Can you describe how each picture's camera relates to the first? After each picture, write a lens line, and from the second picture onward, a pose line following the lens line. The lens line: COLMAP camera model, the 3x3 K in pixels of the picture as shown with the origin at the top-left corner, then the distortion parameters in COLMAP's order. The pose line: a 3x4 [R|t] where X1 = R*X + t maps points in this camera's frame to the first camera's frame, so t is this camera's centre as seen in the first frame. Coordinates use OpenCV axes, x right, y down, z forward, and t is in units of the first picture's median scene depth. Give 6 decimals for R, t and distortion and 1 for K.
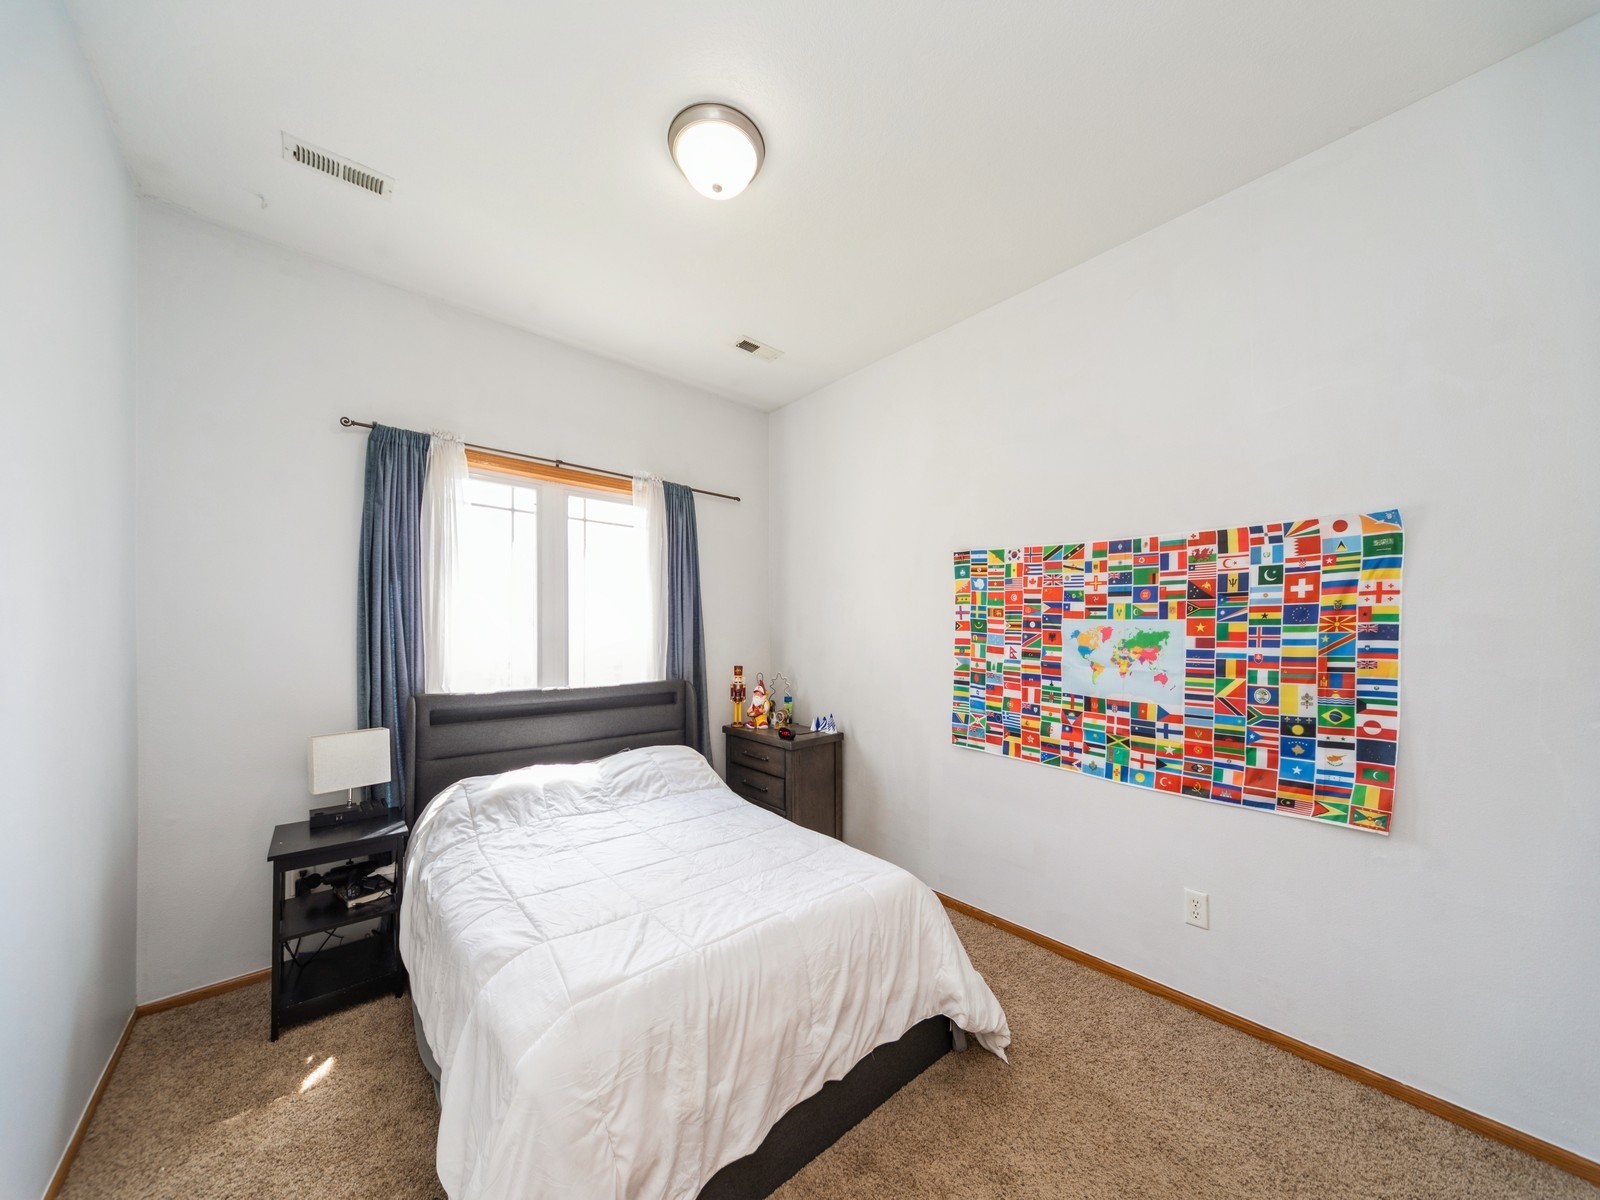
lens RADIAL K [[556.1, 0, 826.2], [0, 556.1, 629.4], [0, 0, 1]] dist [0.014300, -0.000927]
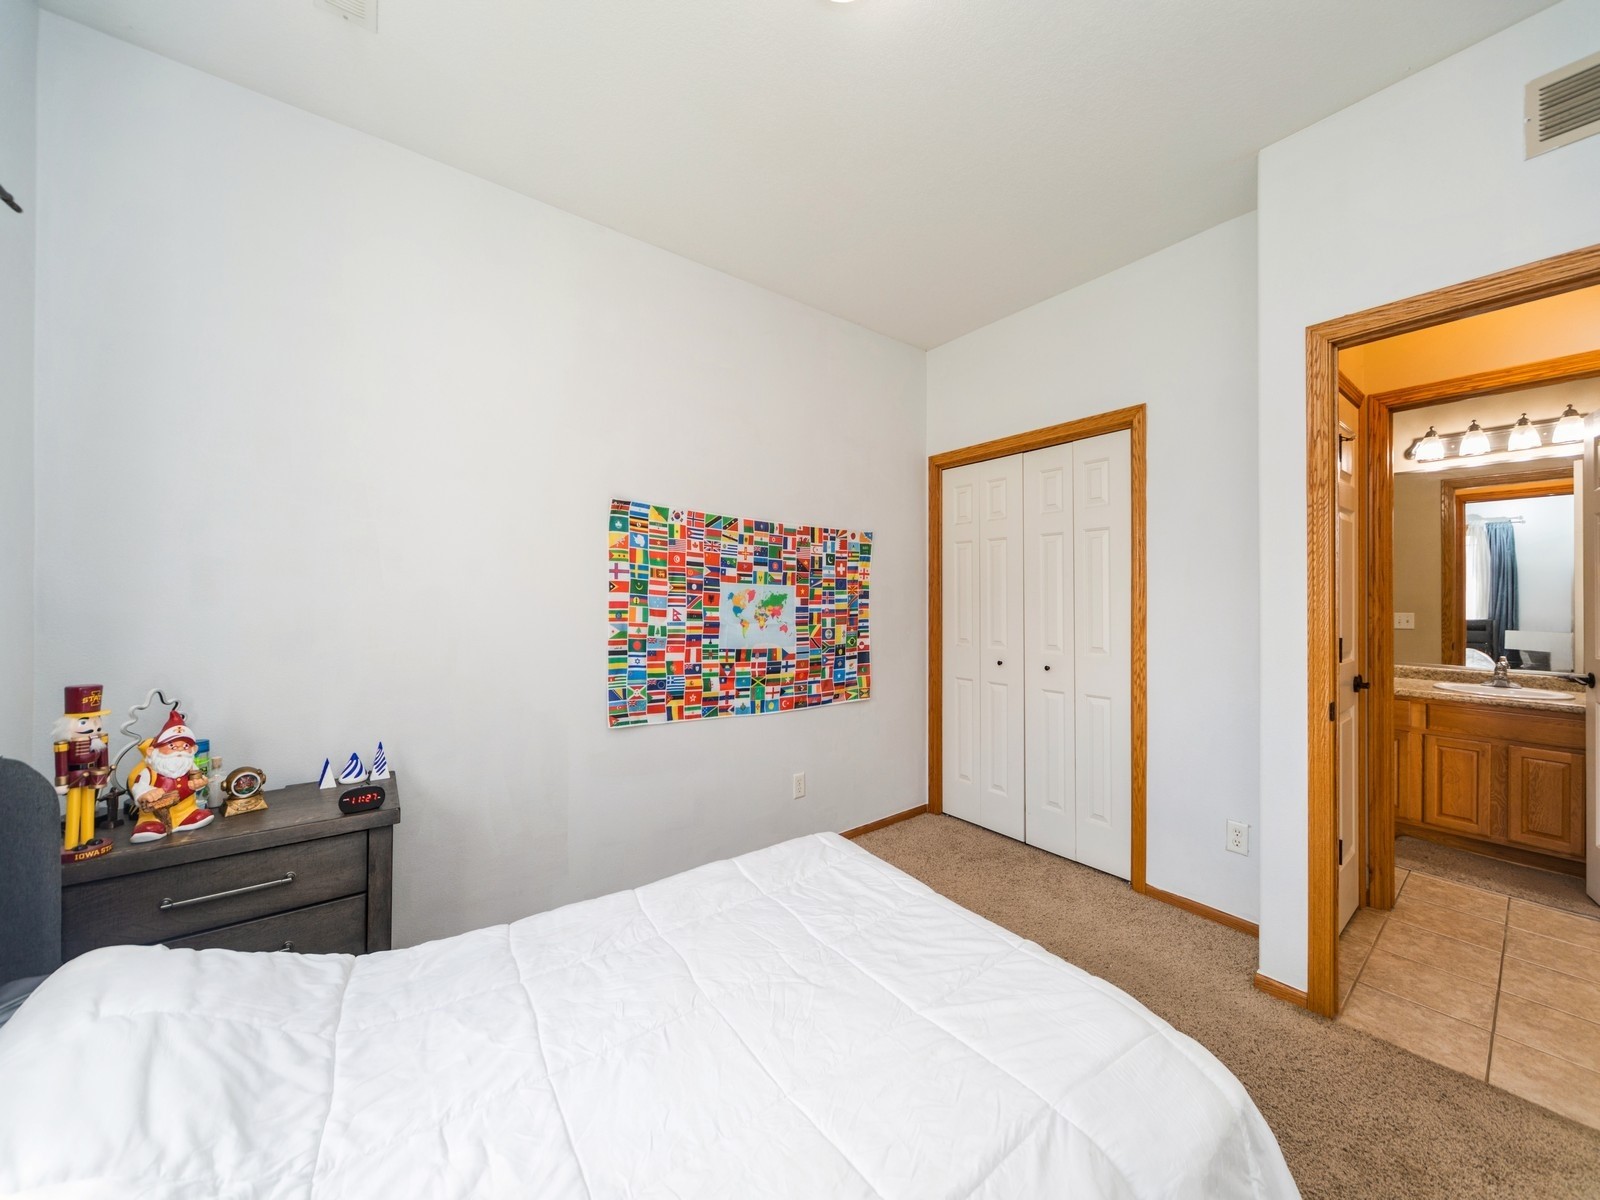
lens RADIAL K [[556.1, 0, 798.1], [0, 556.1, 597.9], [0, 0, 1]] dist [0.014300, -0.000927]
pose [[0.120462, 0.001654, 0.992717, -0.702824], [-0.002062, 0.999997, -0.001416, 0.014469], [-0.992716, -0.001877, 0.120465, 0.761421]]
